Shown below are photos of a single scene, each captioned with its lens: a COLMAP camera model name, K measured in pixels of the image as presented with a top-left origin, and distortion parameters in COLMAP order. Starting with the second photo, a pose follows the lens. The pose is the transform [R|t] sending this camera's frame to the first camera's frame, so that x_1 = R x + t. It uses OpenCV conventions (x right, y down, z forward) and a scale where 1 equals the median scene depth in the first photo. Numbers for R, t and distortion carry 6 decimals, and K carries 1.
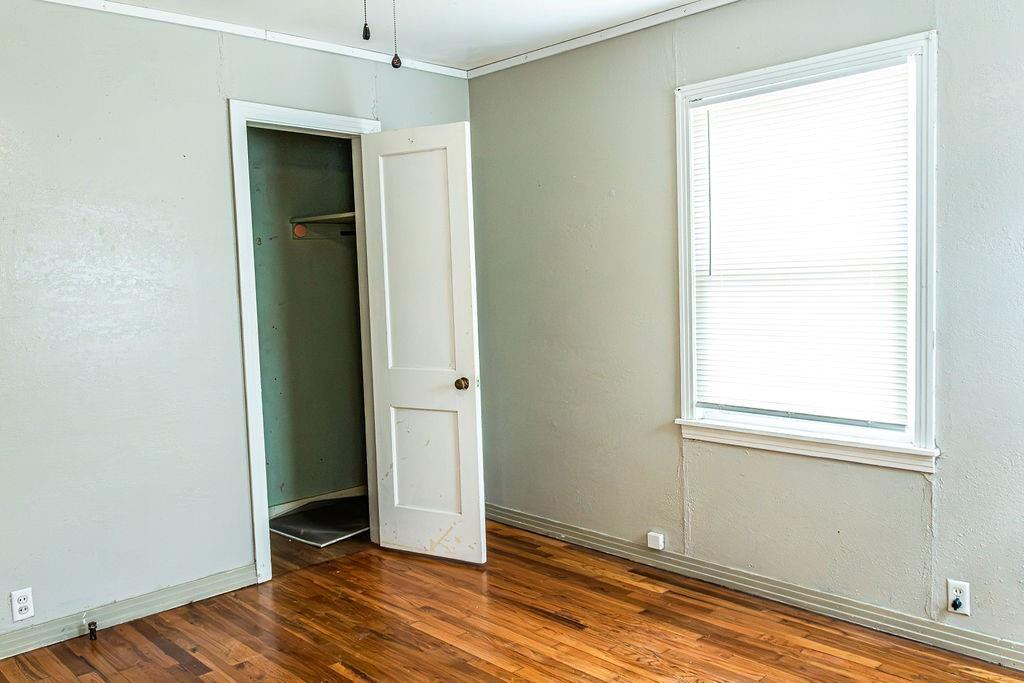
lens RADIAL K [[838.3, 0, 513.4], [0, 838.3, 341.9], [0, 0, 1]] dist [0.012266, -0.014272]
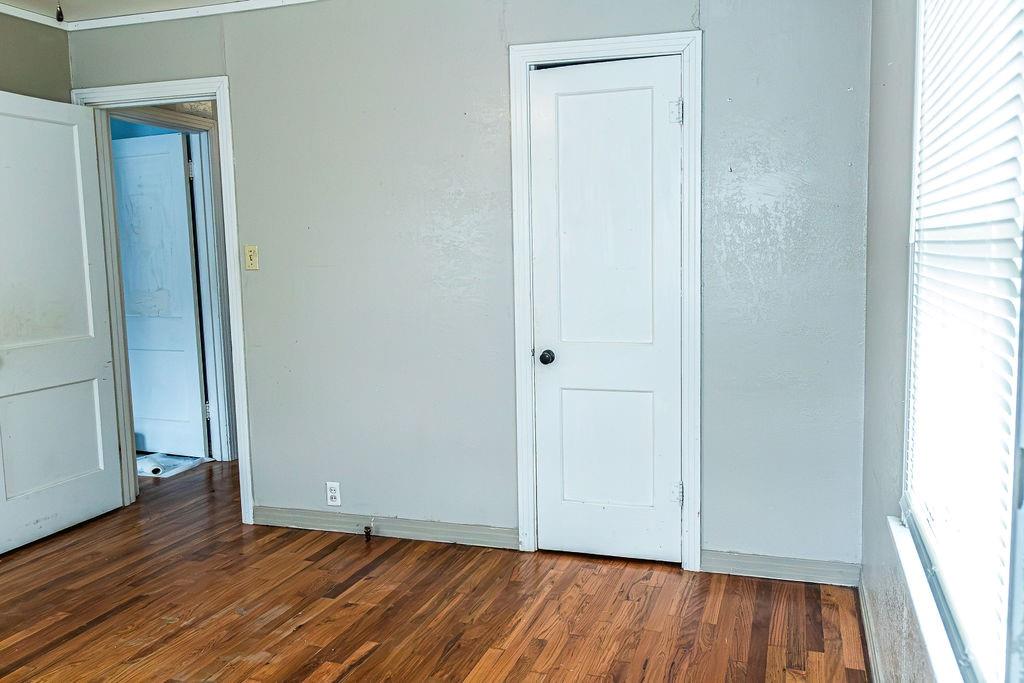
lens RADIAL K [[838.3, 0, 514.3], [0, 838.3, 340.9], [0, 0, 1]] dist [0.012266, -0.014272]
pose [[0.460002, 0.119261, -0.879872, 0.597561], [-0.062182, 0.992833, 0.102063, -0.059083], [0.885738, 0.007763, 0.464120, 0.626388]]
